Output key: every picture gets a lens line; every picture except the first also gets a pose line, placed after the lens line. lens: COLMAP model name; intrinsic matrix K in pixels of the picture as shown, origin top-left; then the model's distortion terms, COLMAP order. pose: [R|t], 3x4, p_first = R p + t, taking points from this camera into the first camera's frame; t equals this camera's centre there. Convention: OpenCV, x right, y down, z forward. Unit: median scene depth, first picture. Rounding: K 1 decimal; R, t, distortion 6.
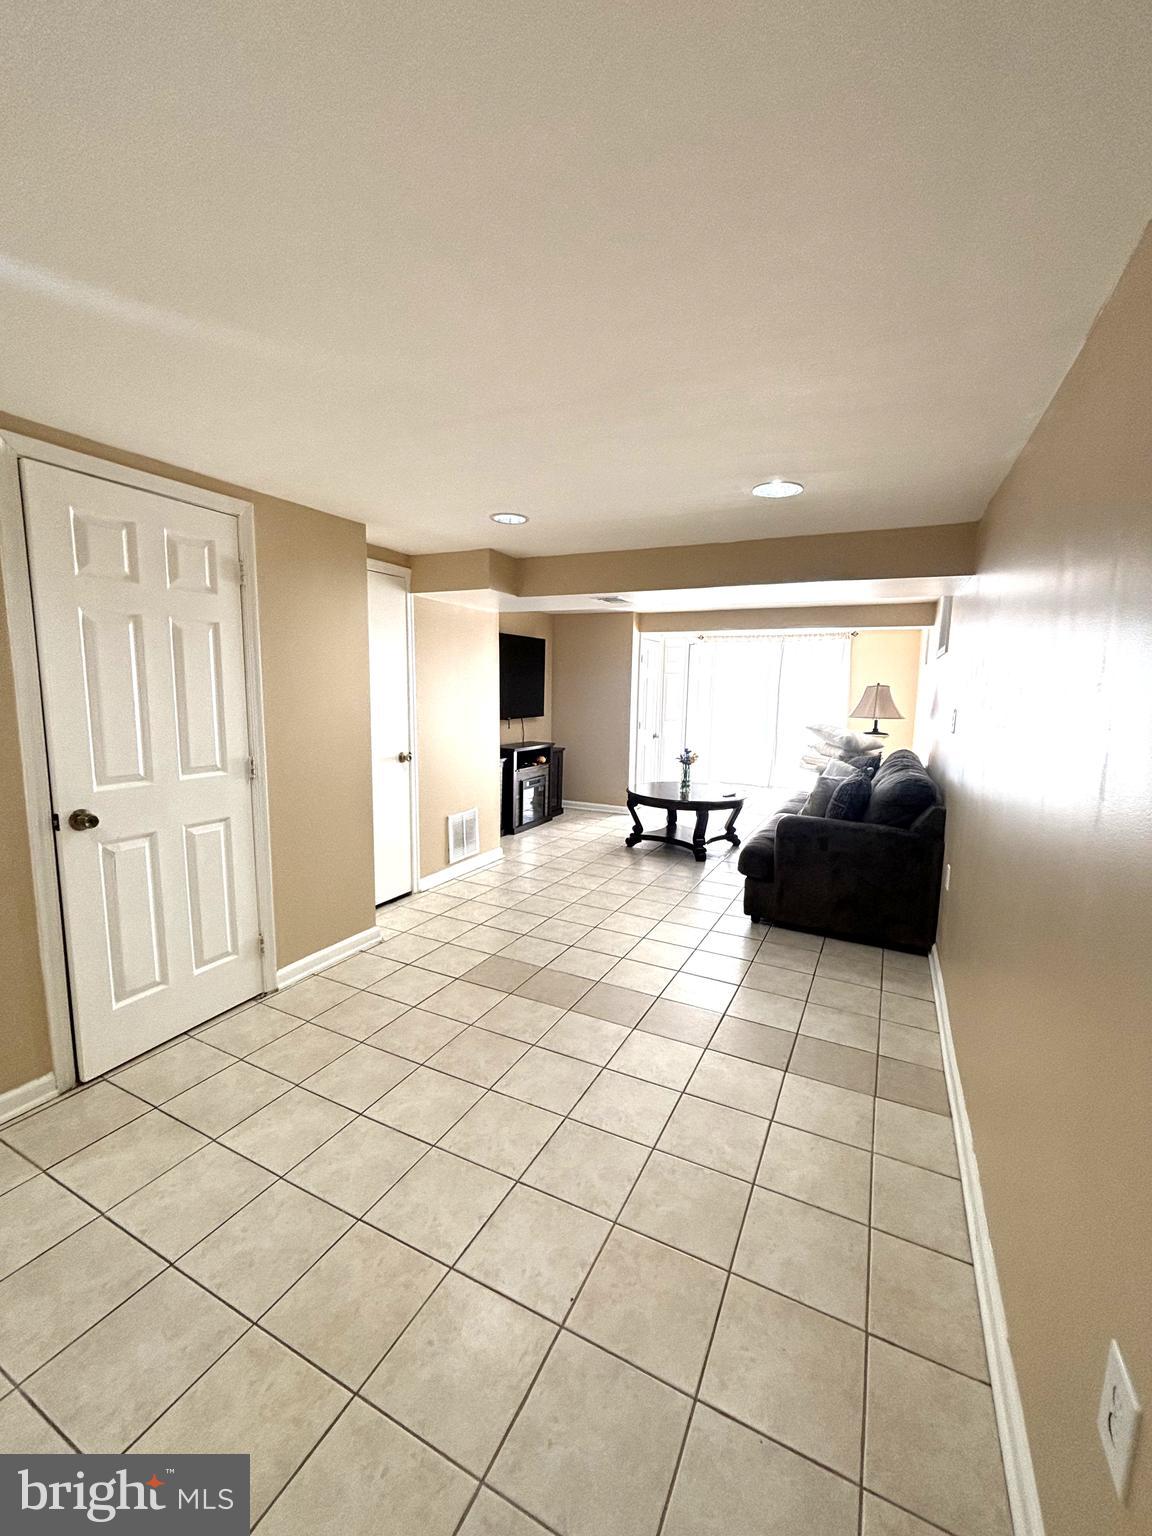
lens RADIAL K [[618.9, 0, 576.0], [0, 618.9, 768.0], [0, 0, 1]] dist [-0.019430, 0.000501]
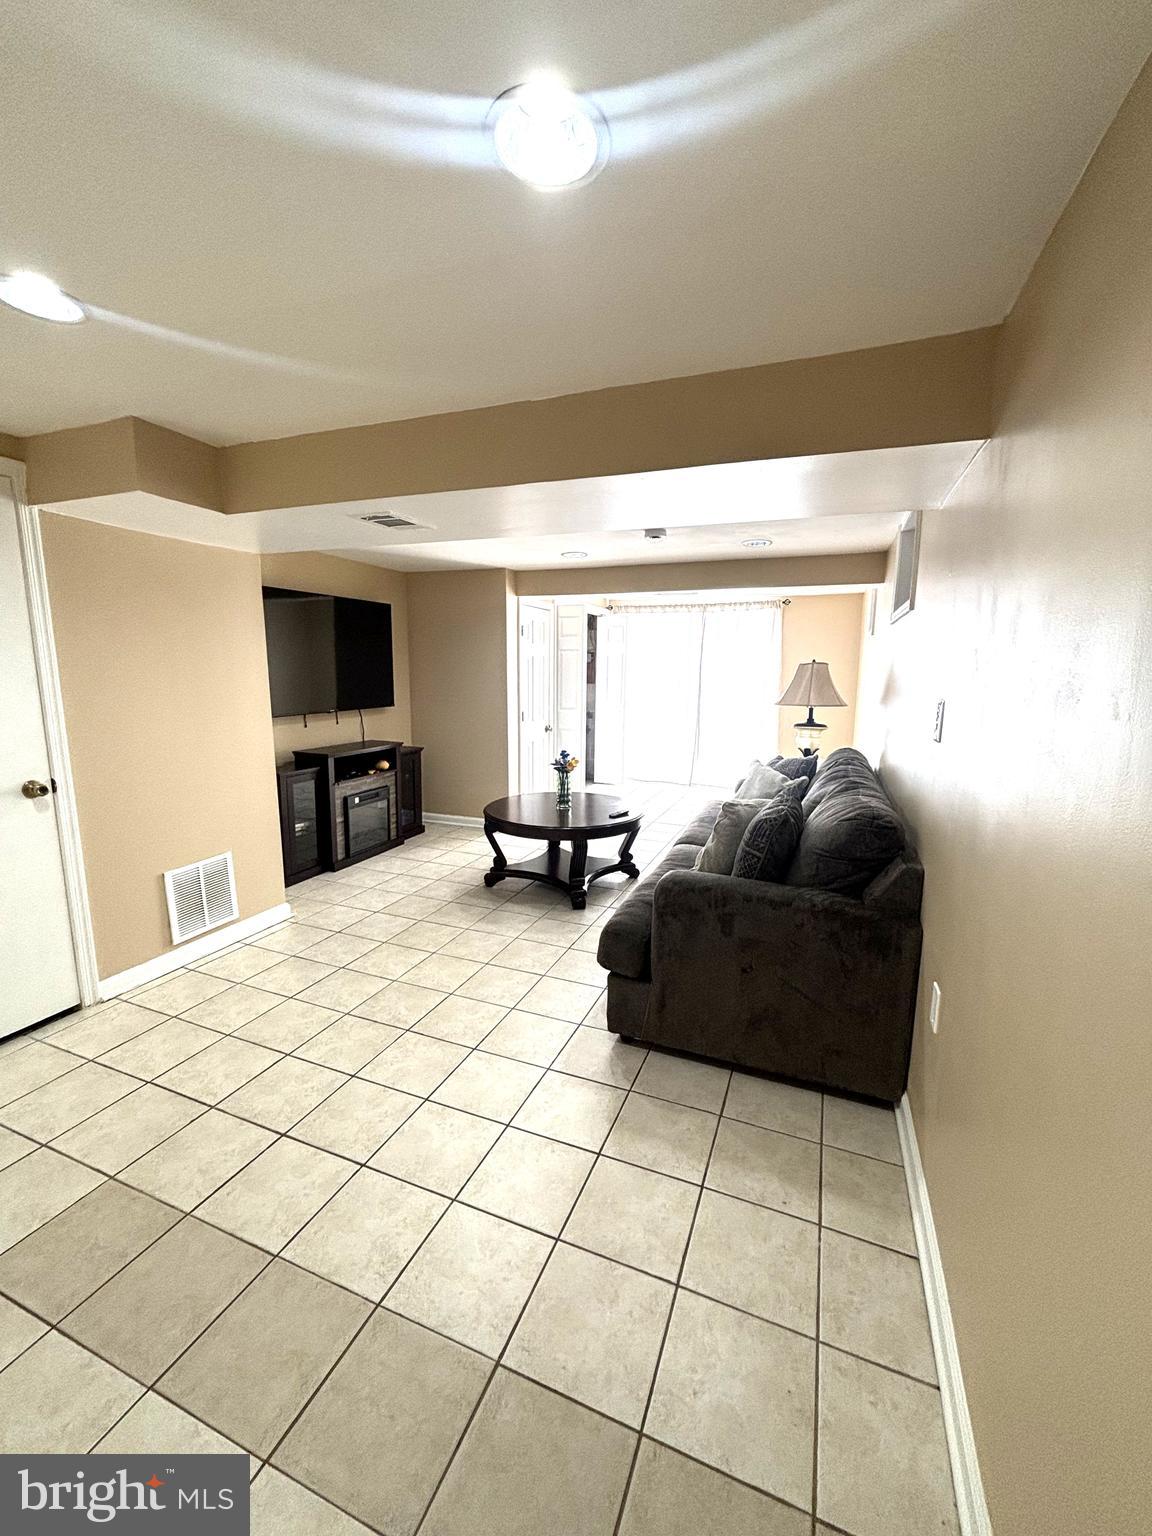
lens RADIAL K [[666.3, 0, 576.0], [0, 666.3, 768.0], [0, 0, 1]] dist [-0.018247, -0.000344]
pose [[0.993986, -0.022559, 0.107154, 0.123100], [0.020658, 0.999610, 0.018816, -0.028403], [-0.107537, -0.016489, 0.994064, 0.242432]]
